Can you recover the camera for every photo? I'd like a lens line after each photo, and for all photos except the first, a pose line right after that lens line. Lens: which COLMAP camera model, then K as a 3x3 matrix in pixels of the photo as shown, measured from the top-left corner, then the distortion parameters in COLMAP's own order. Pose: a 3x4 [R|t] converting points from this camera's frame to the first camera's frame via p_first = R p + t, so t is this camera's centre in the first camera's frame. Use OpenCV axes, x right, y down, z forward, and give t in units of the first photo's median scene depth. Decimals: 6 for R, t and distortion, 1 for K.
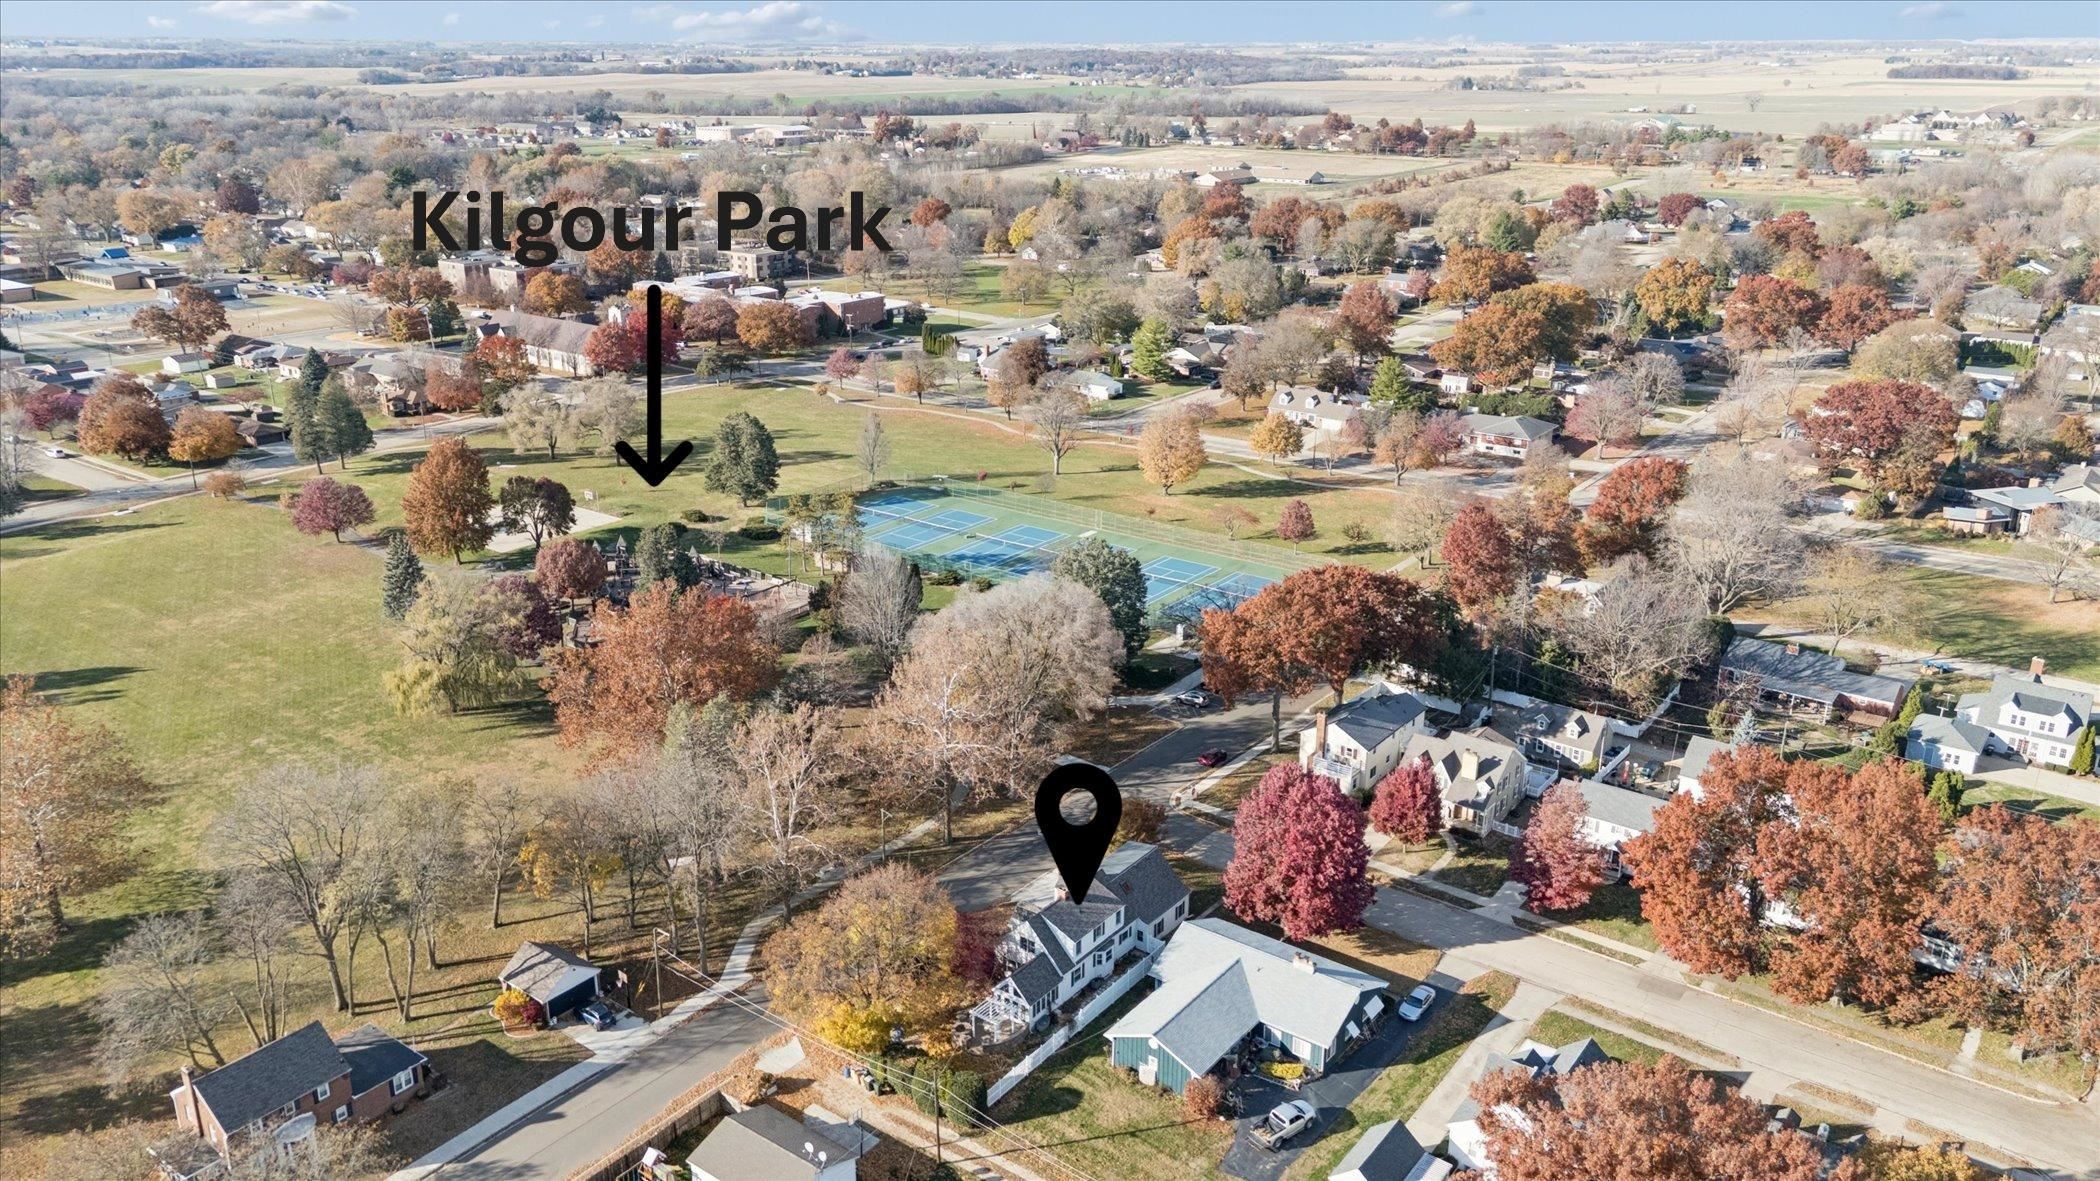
lens RADIAL K [[1535.5, 0, 1050.0], [0, 1535.5, 590.5], [0, 0, 1]] dist [0.093333, -0.129618]
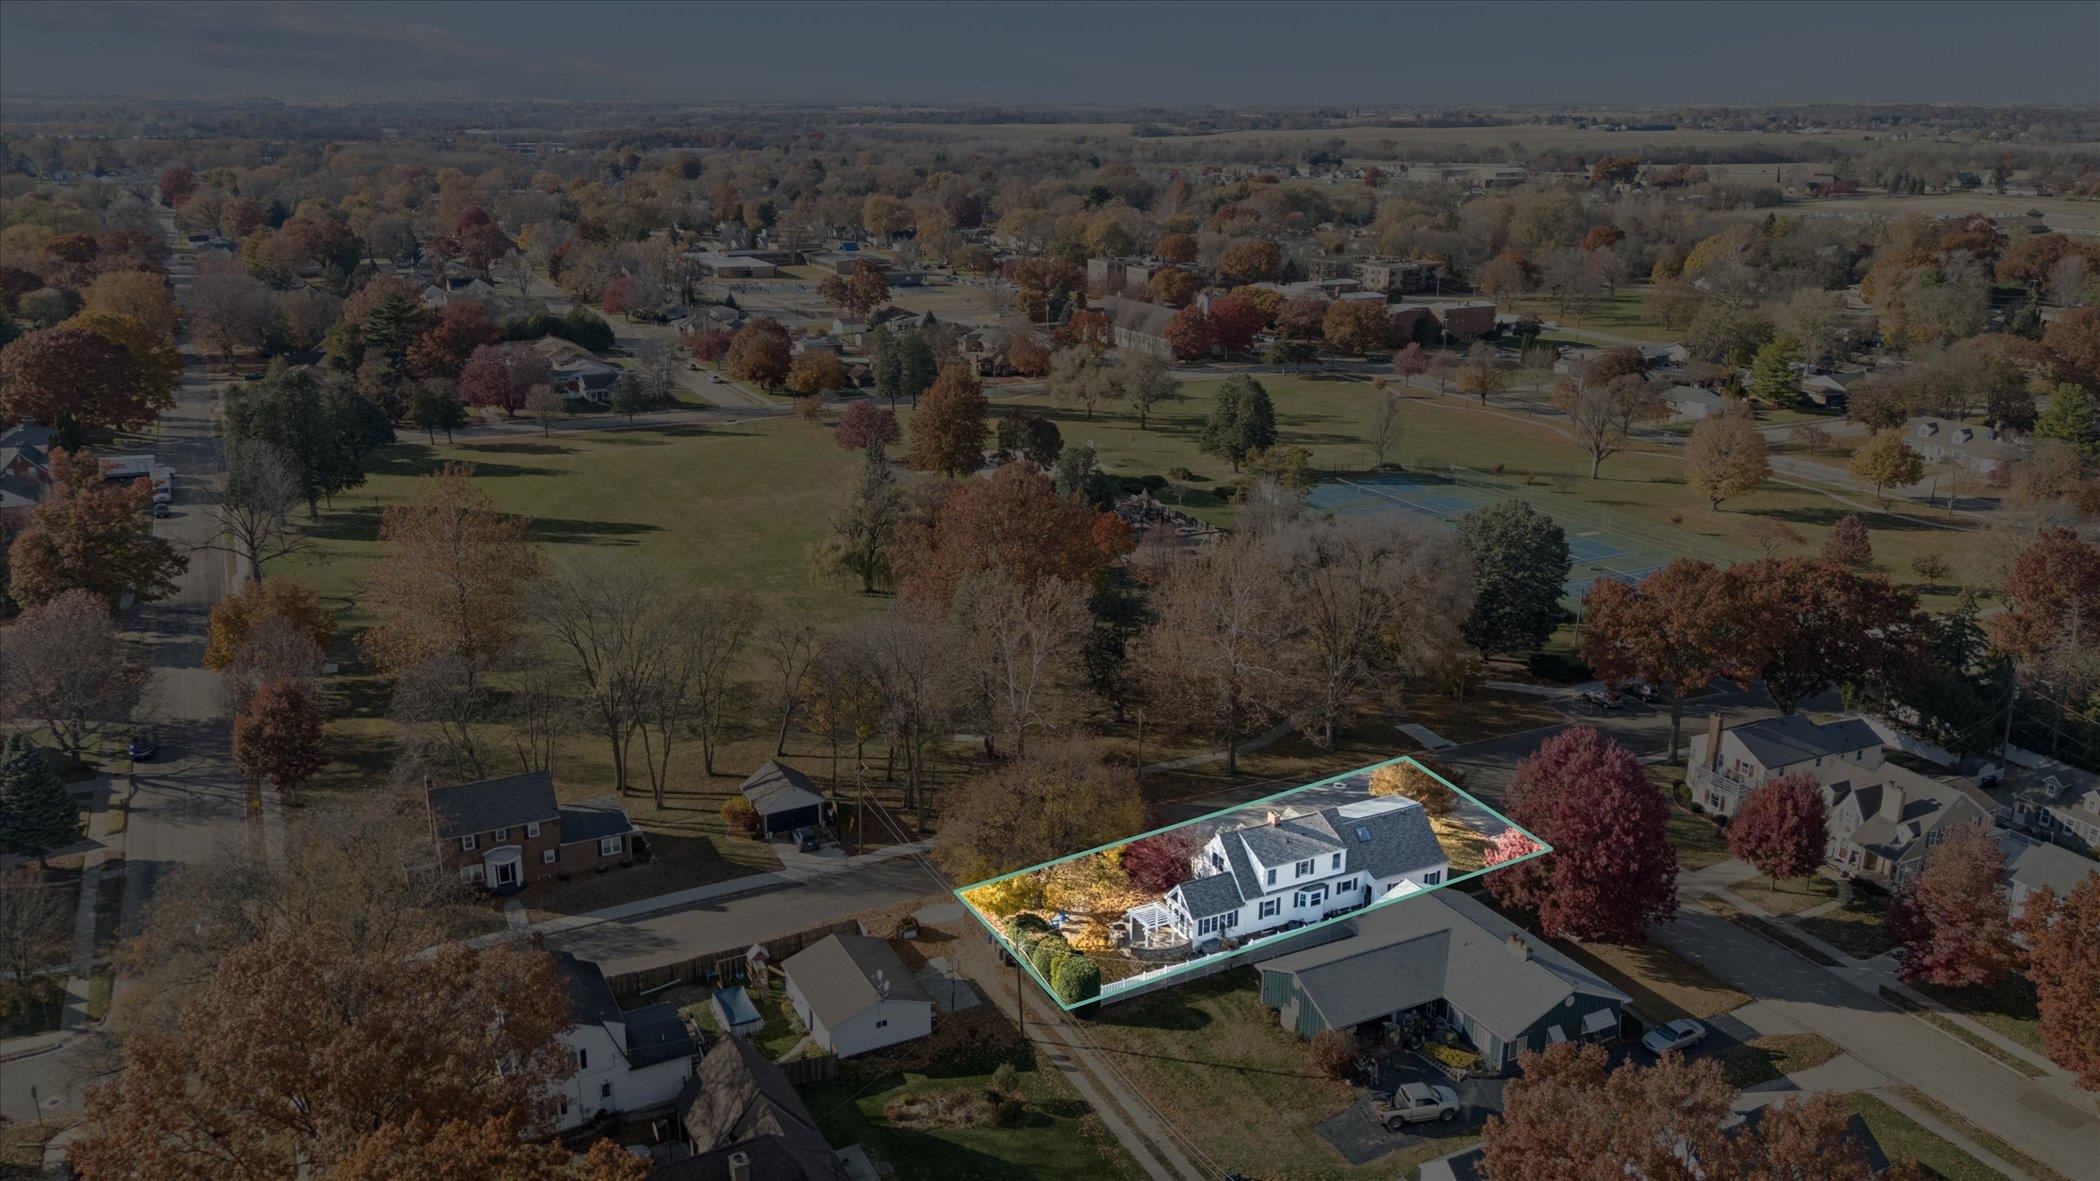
lens RADIAL K [[1551.7, 0, 1050.0], [0, 1551.7, 590.5], [0, 0, 1]] dist [0.083053, -0.085493]
pose [[0.901004, 0.134472, -0.412443, 0.209377], [-0.148496, 0.988911, -0.001975, 0.074131], [0.407604, 0.063025, 0.910981, 0.099586]]
